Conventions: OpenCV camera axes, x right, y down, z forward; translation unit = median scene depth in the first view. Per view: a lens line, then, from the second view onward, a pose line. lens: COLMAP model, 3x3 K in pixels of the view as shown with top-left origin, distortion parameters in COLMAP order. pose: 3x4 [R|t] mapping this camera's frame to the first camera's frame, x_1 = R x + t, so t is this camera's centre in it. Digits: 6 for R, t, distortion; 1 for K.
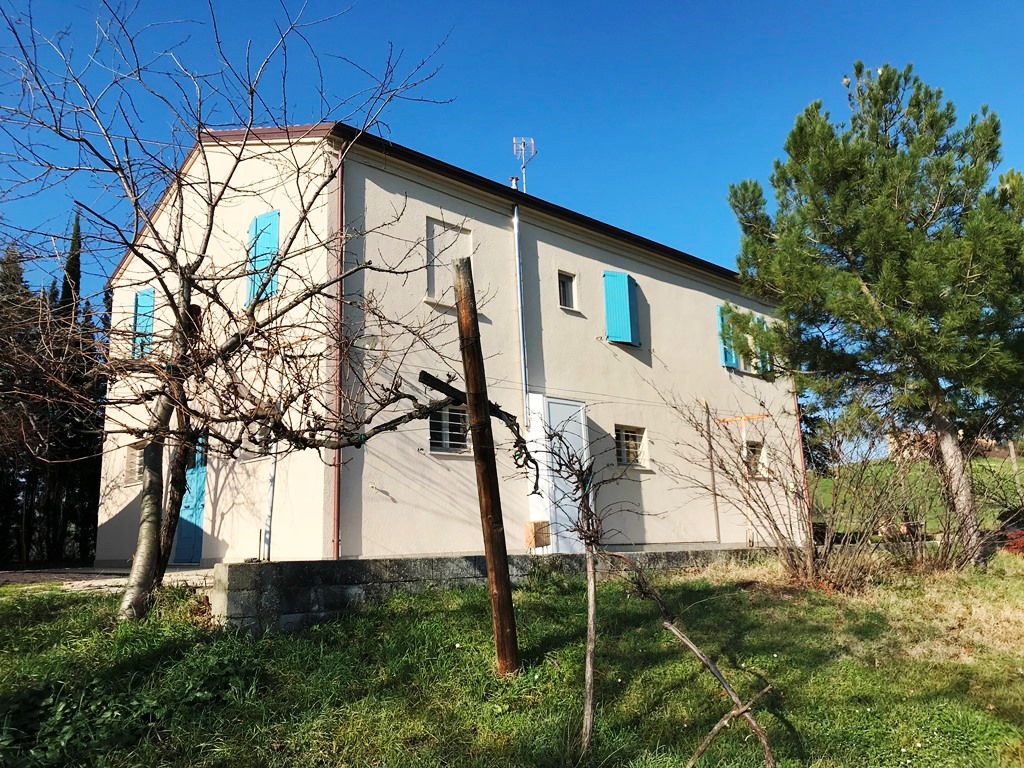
lens RADIAL K [[829.3, 0, 512.0], [0, 829.3, 384.0], [0, 0, 1]] dist [0.006628, -0.001617]
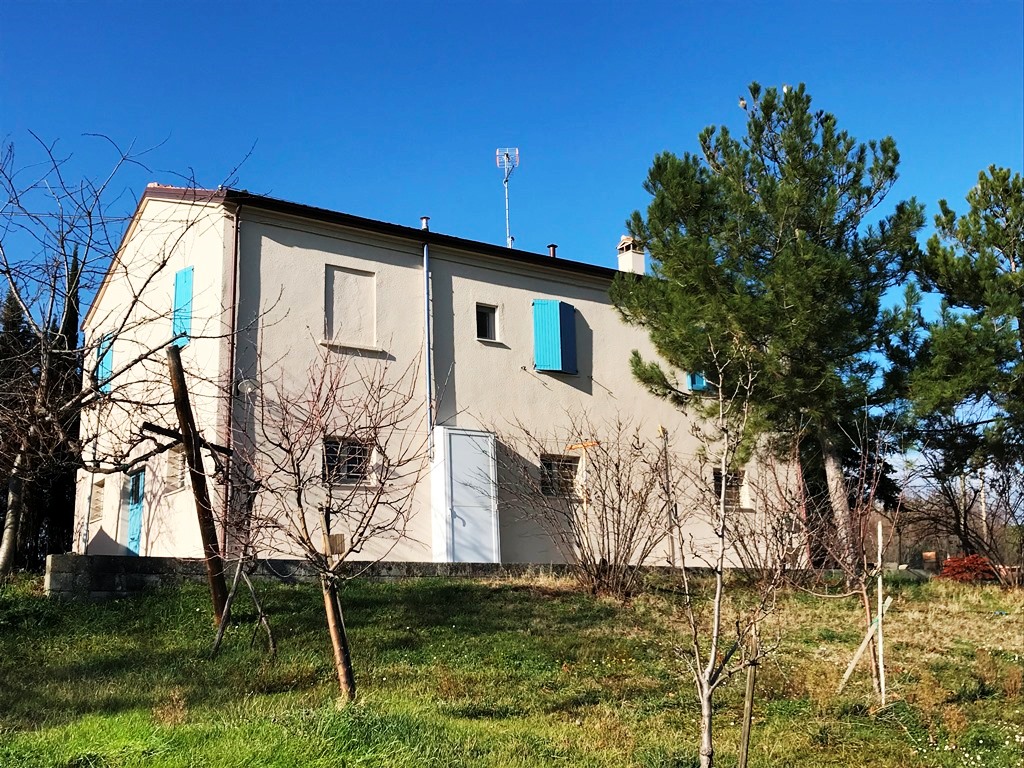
lens RADIAL K [[1091.7, 0, 512.0], [0, 1091.7, 384.0], [0, 0, 1]] dist [0.062485, -0.227070]
pose [[0.986849, -0.030697, -0.158702, 0.325112], [0.027563, 0.999380, -0.021910, -0.008110], [0.159276, 0.017248, 0.987083, -0.329510]]
